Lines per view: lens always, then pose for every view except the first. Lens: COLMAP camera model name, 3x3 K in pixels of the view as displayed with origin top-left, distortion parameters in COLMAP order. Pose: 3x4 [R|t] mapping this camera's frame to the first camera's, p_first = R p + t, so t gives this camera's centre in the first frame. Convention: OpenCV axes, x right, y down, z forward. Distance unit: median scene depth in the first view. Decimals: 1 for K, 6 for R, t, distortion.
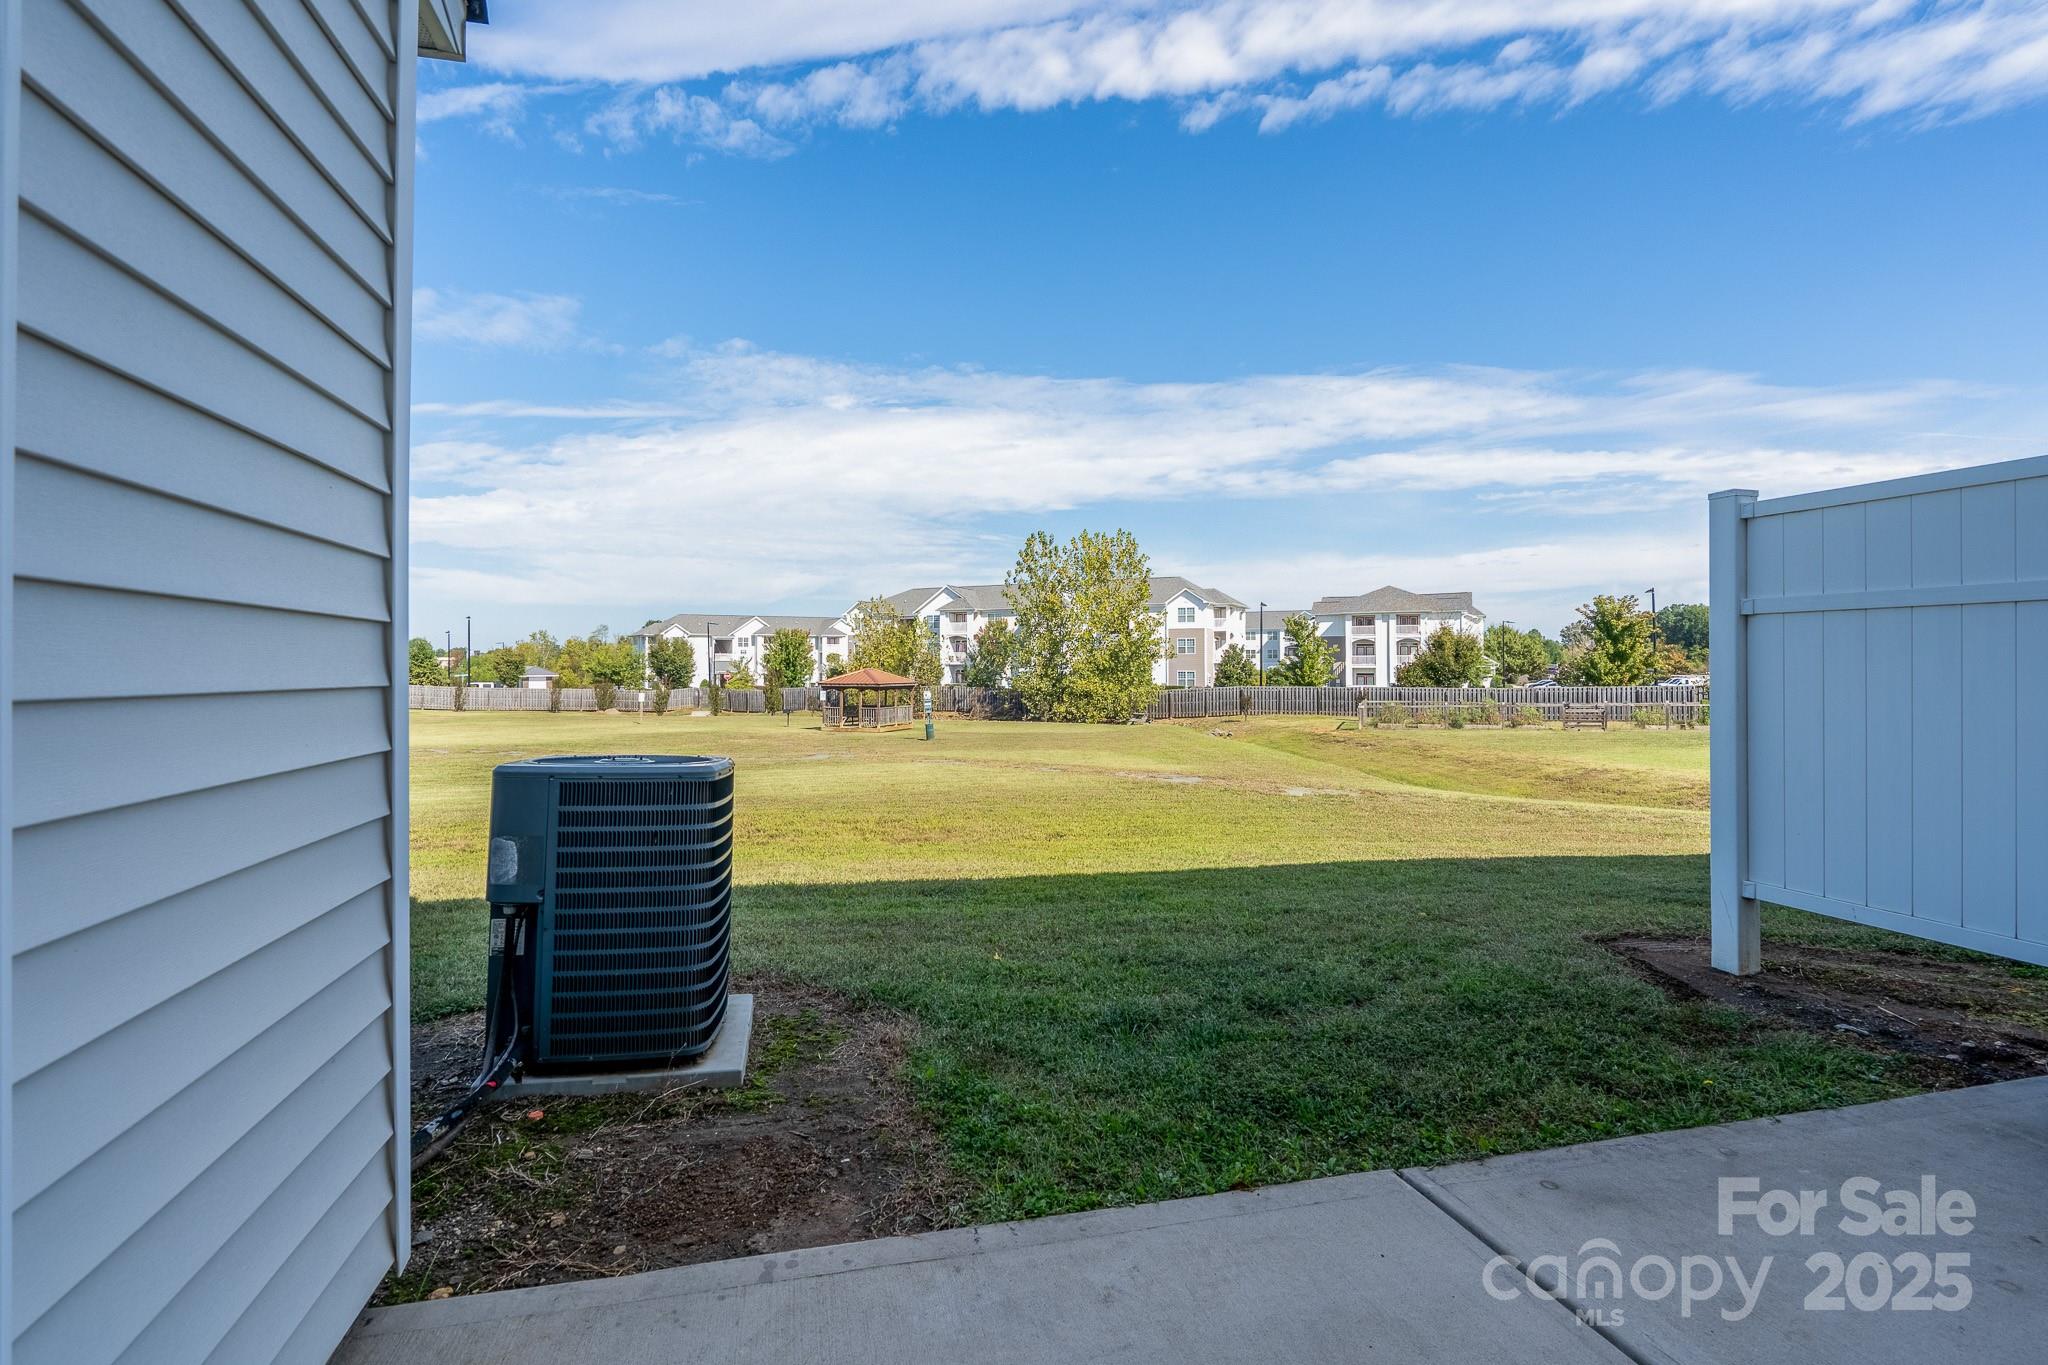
lens RADIAL K [[944.6, 0, 1008.7], [0, 944.6, 675.0], [0, 0, 1]] dist [-0.007256, 0.005125]
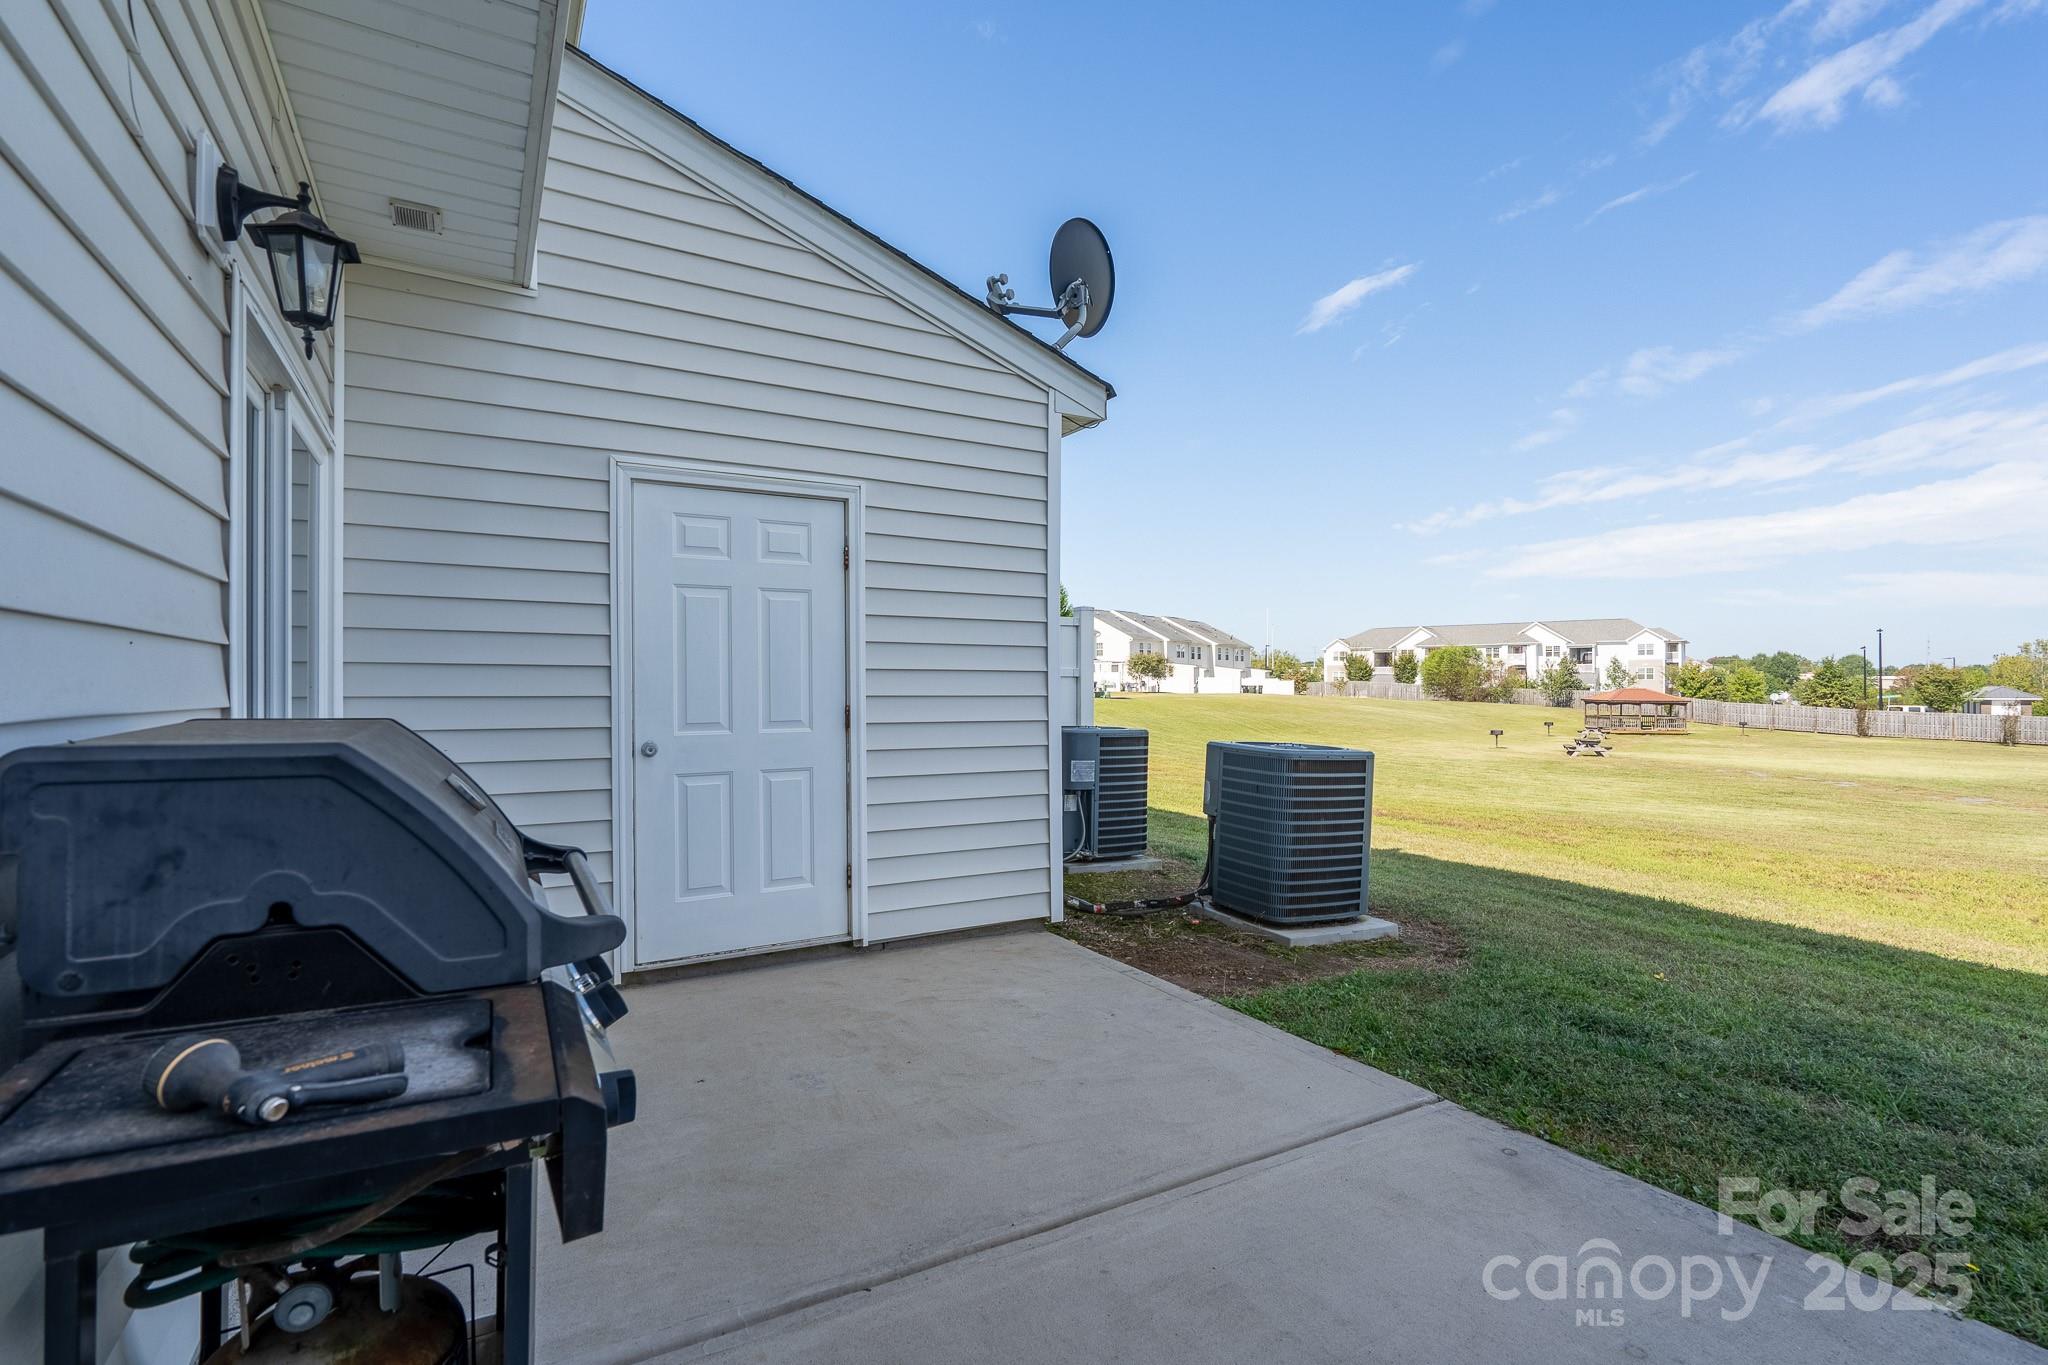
lens RADIAL K [[944.6, 0, 1023.4], [0, 944.6, 684.1], [0, 0, 1]] dist [-0.007256, 0.005125]
pose [[0.288112, -0.006688, -0.957574, 1.102845], [-0.005270, 0.999949, -0.008569, 0.004158], [0.957582, 0.007515, 0.288062, 0.101014]]
